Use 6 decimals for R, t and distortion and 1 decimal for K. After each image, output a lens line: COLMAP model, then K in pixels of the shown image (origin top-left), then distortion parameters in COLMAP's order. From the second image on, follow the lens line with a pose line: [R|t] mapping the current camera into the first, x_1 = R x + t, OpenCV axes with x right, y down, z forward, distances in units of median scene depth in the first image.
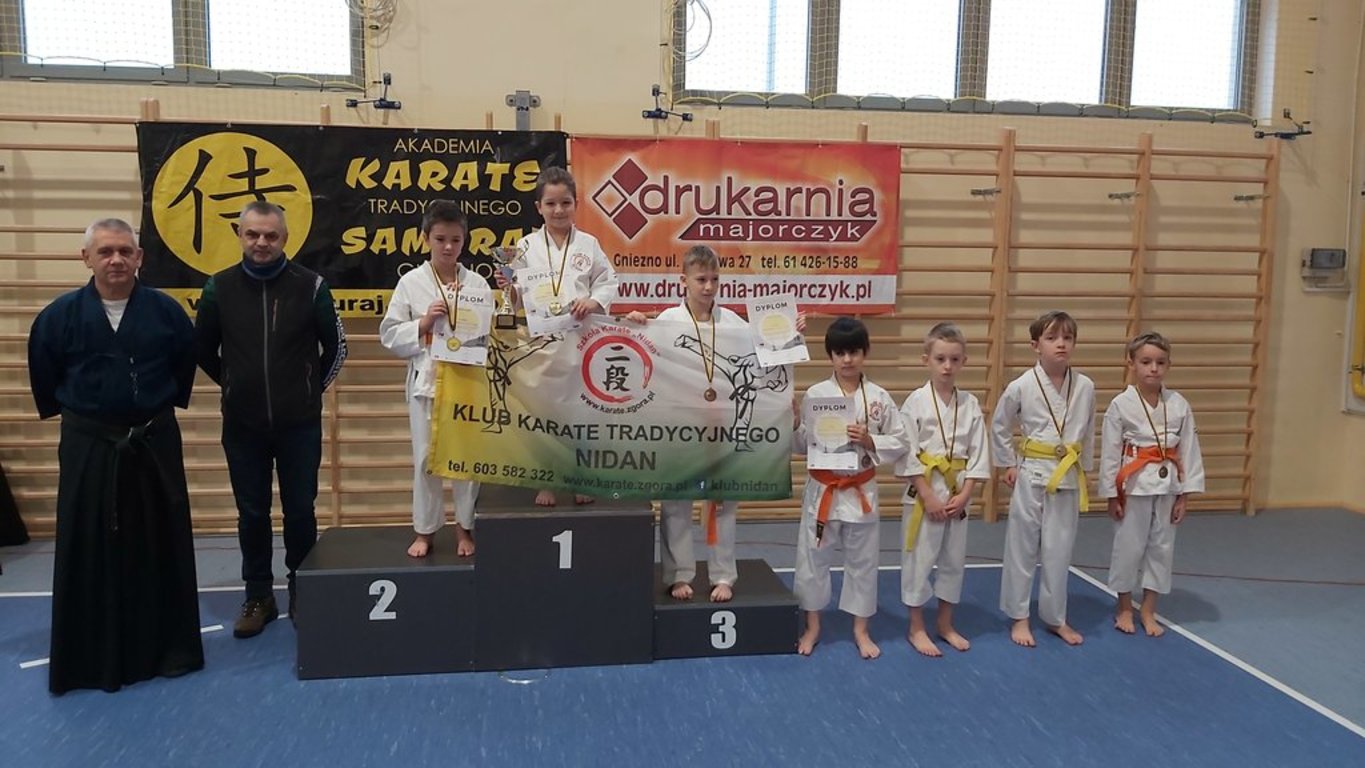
lens RADIAL K [[1042.9, 0, 668.2], [0, 1042.9, 388.8], [0, 0, 1]] dist [0.085880, -0.153256]
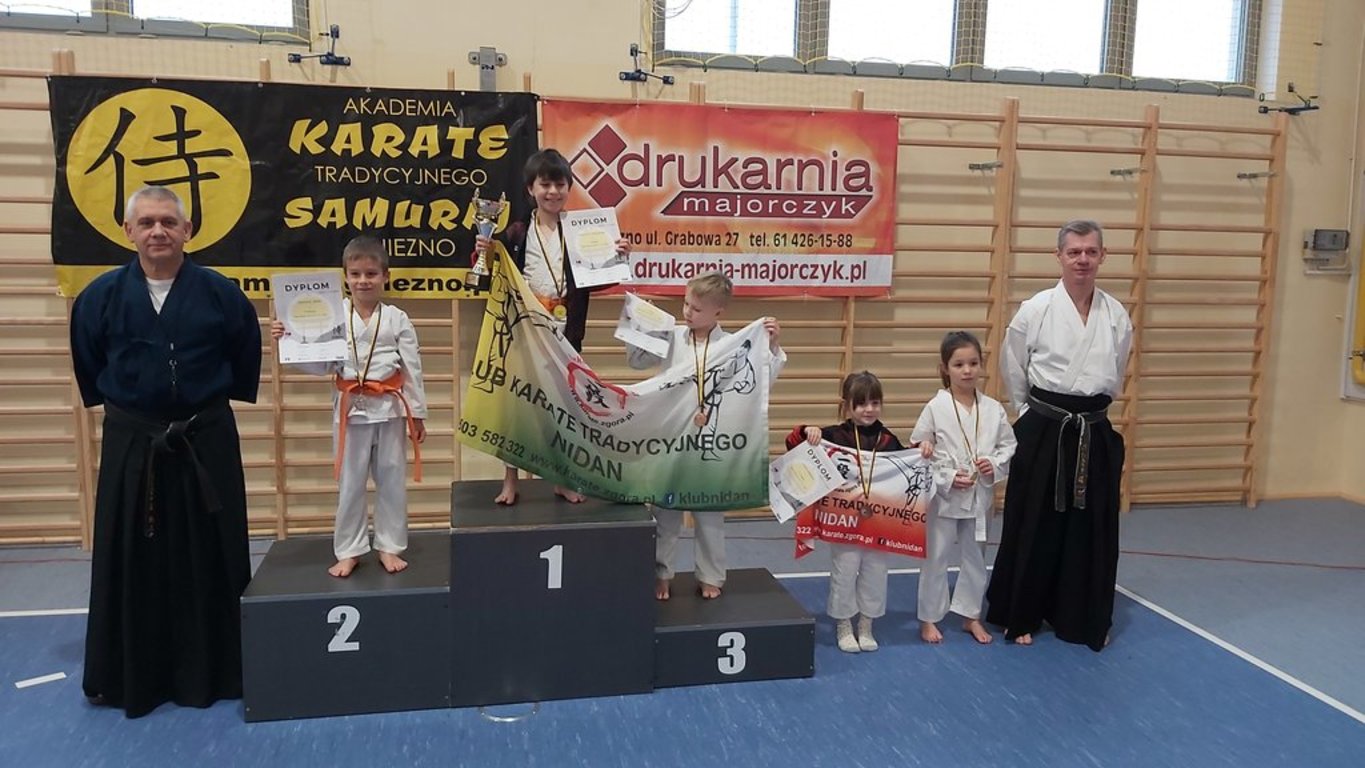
lens RADIAL K [[1042.9, 0, 668.2], [0, 1042.9, 388.8], [0, 0, 1]] dist [0.085880, -0.153256]
pose [[0.998303, -0.002145, 0.058190, -0.036675], [0.001021, 0.999813, 0.019335, -0.008084], [-0.058221, -0.019243, 0.998118, 0.083383]]
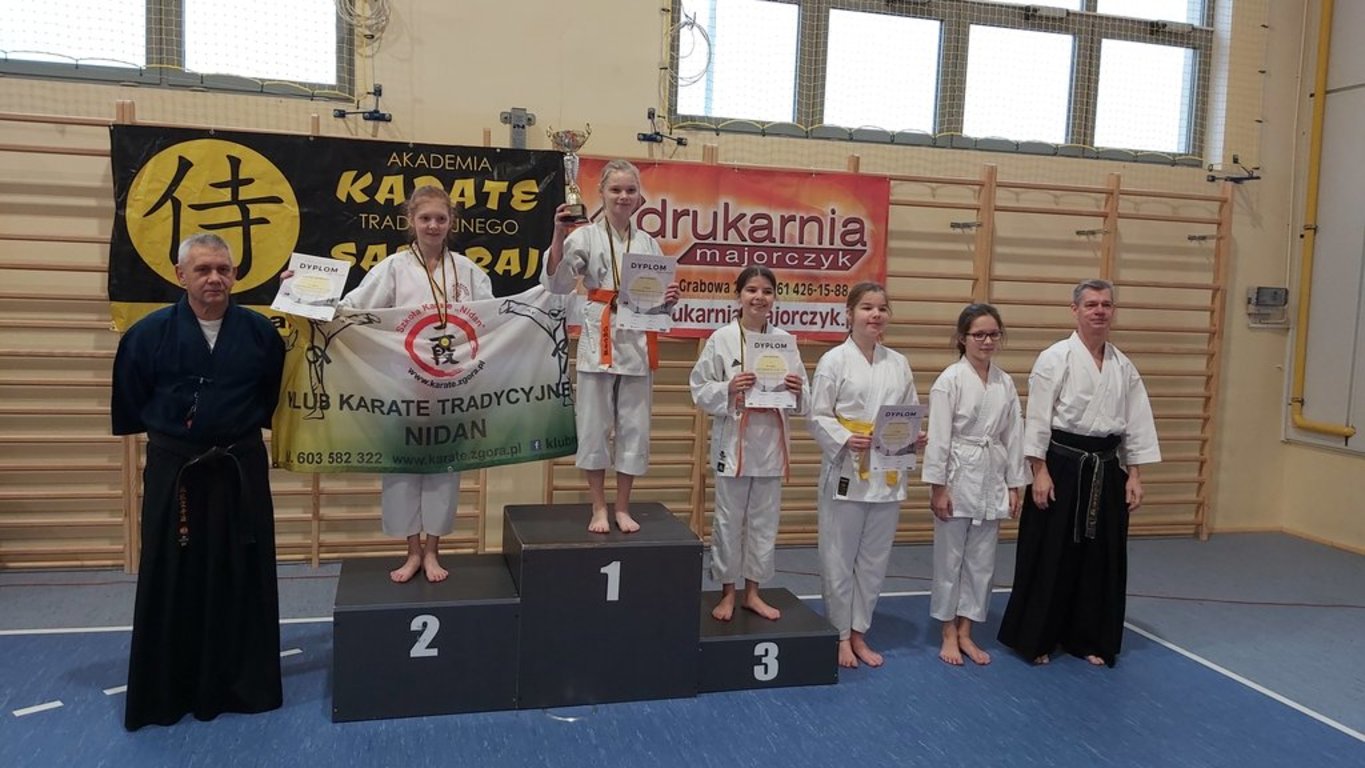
lens RADIAL K [[1045.1, 0, 666.8], [0, 1045.1, 389.0], [0, 0, 1]] dist [0.090726, -0.160556]
pose [[0.993513, 0.011853, 0.113098, -0.108502], [-0.009513, 0.999730, -0.021199, -0.002887], [-0.113318, 0.019986, 0.993358, 0.015914]]
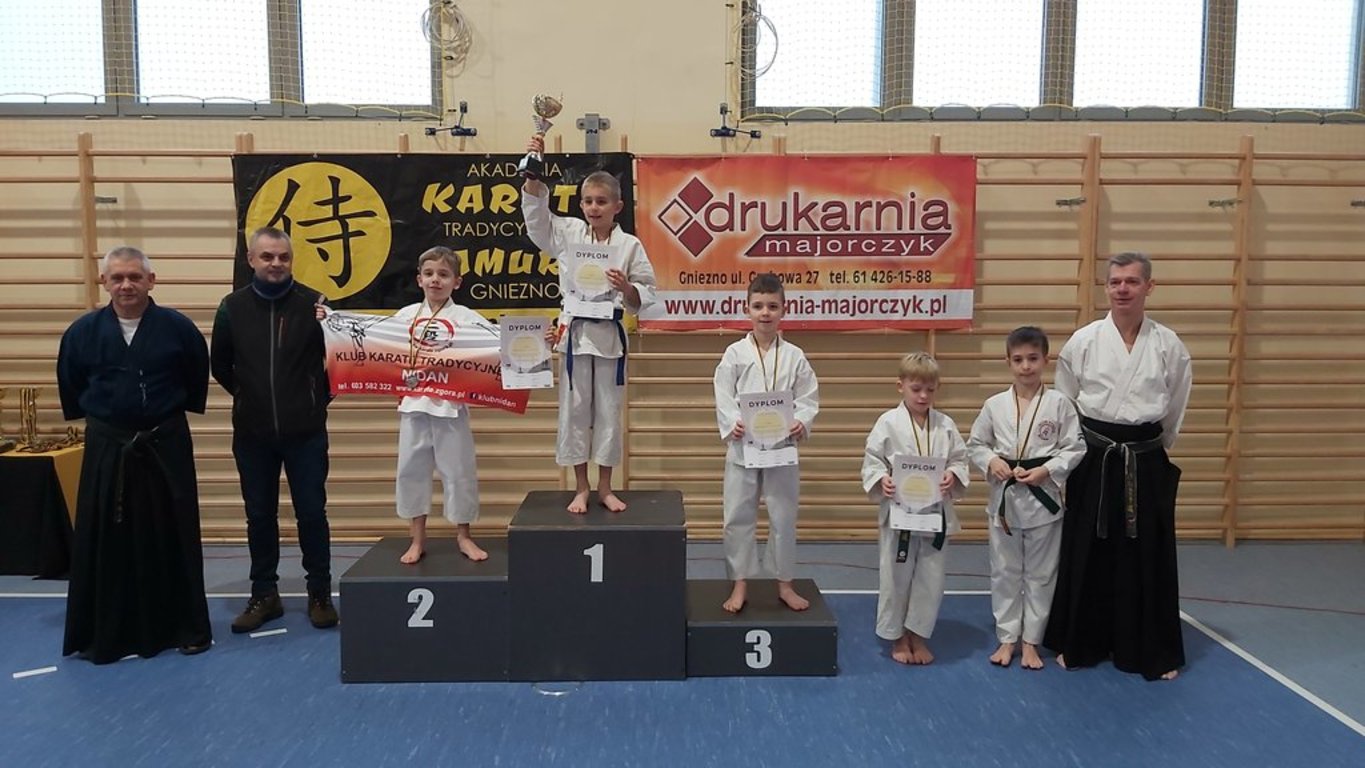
lens RADIAL K [[1042.9, 0, 668.2], [0, 1042.9, 388.8], [0, 0, 1]] dist [0.085880, -0.153256]
pose [[0.991241, 0.000432, -0.132067, 0.069094], [-0.003218, 0.999777, -0.020882, 0.004500], [0.132029, 0.021124, 0.991021, 0.005120]]
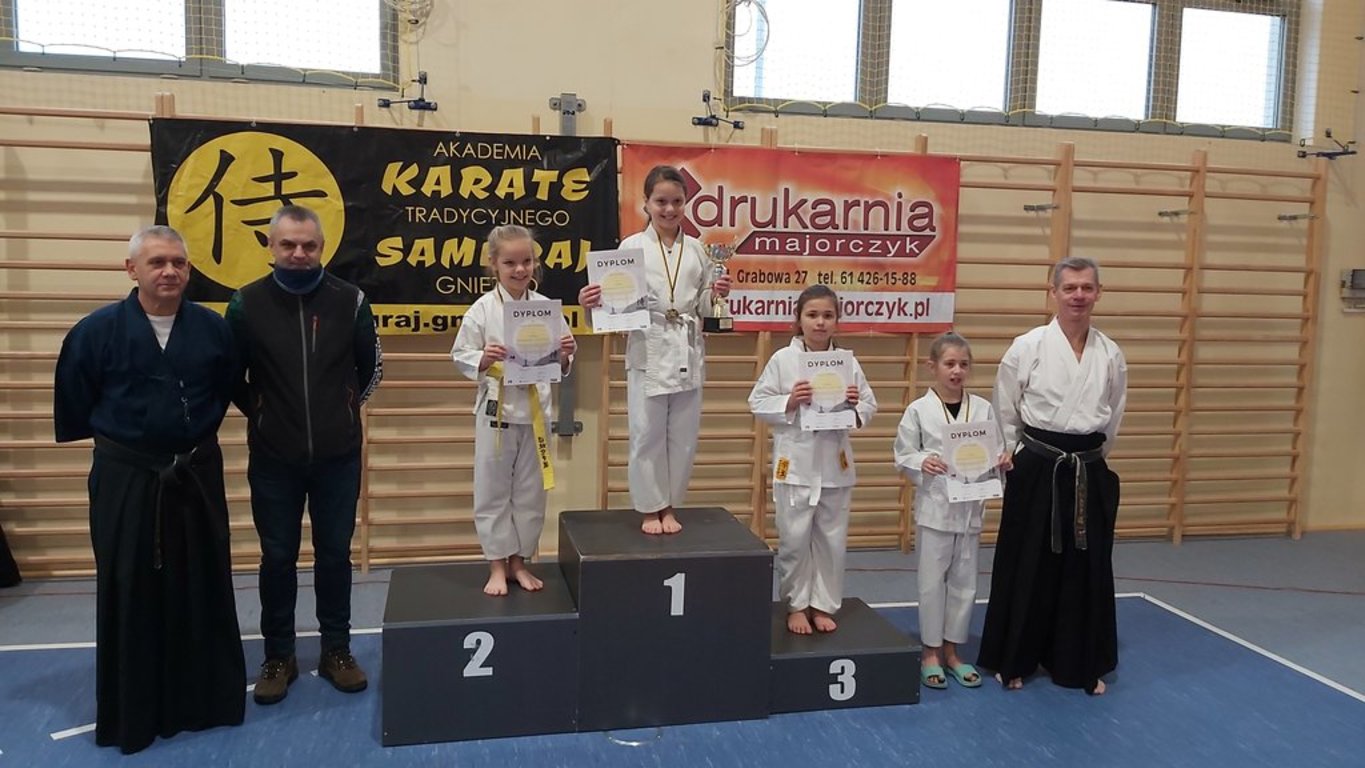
lens RADIAL K [[1038.4, 0, 665.0], [0, 1038.4, 389.4], [0, 0, 1]] dist [0.084441, -0.143468]
pose [[0.997652, 0.001081, 0.068472, -0.115328], [-0.000238, 0.999924, -0.012324, -0.008460], [-0.068480, 0.012278, 0.997577, 0.067172]]
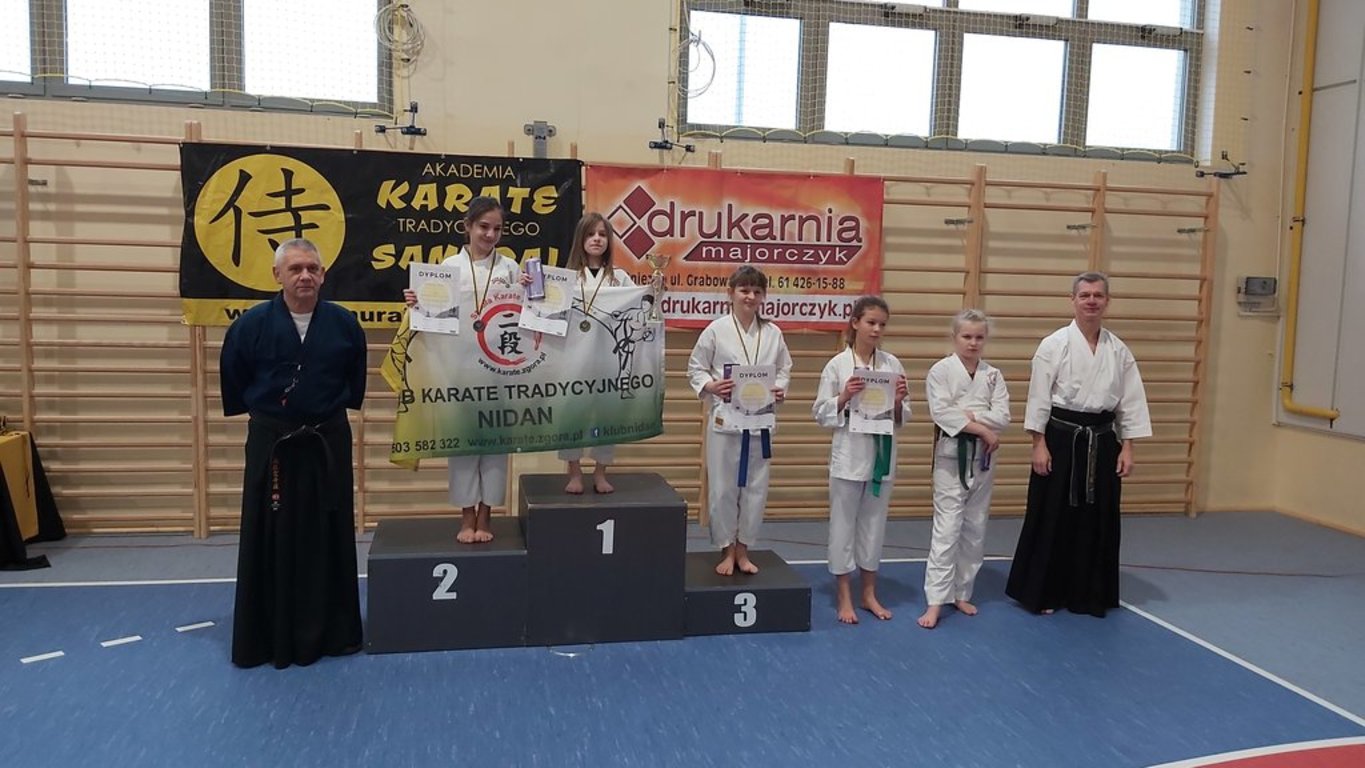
lens RADIAL K [[1045.1, 0, 666.8], [0, 1045.1, 389.0], [0, 0, 1]] dist [0.090726, -0.160556]
pose [[0.998281, 0.008406, 0.058006, -0.068534], [-0.007357, 0.999806, -0.018280, 0.010758], [-0.058148, 0.017822, 0.998149, -0.082486]]
